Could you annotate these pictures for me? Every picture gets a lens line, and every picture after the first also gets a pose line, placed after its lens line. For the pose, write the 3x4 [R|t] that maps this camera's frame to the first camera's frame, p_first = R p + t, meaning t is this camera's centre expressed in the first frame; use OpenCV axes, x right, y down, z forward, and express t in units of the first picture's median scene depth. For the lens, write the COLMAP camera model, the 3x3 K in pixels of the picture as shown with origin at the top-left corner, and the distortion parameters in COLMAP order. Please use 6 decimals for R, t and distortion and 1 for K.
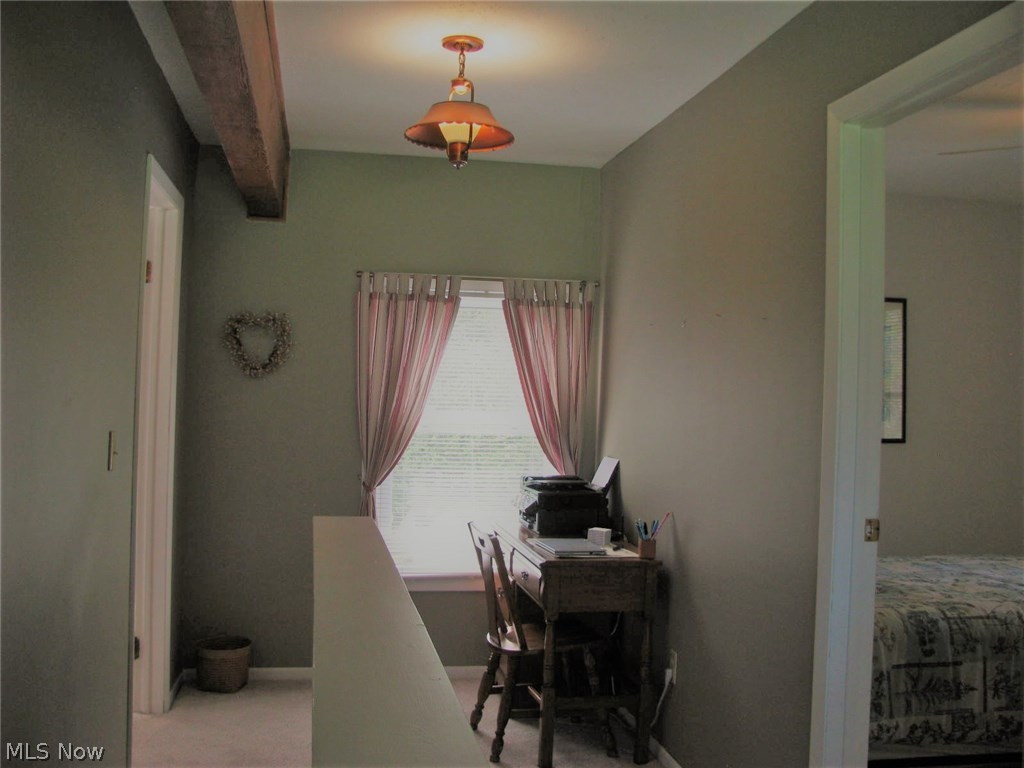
lens RADIAL K [[1089.3, 0, 516.2], [0, 1089.3, 385.9], [0, 0, 1]] dist [-0.068363, 0.000000]
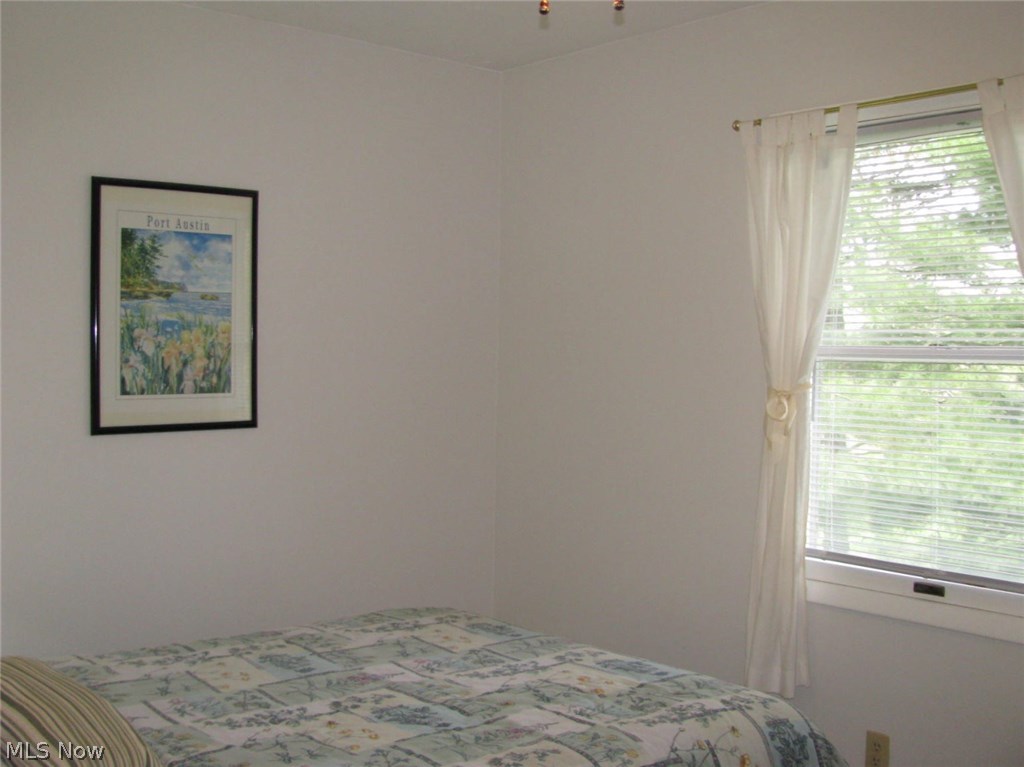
lens RADIAL K [[1089.3, 0, 511.7], [0, 1089.3, 384.4], [0, 0, 1]] dist [-0.068363, 0.000000]
pose [[0.861371, -0.031096, 0.507023, 0.104009], [0.009509, 0.998937, 0.045112, 0.001865], [-0.507887, -0.034037, 0.860751, 0.239531]]
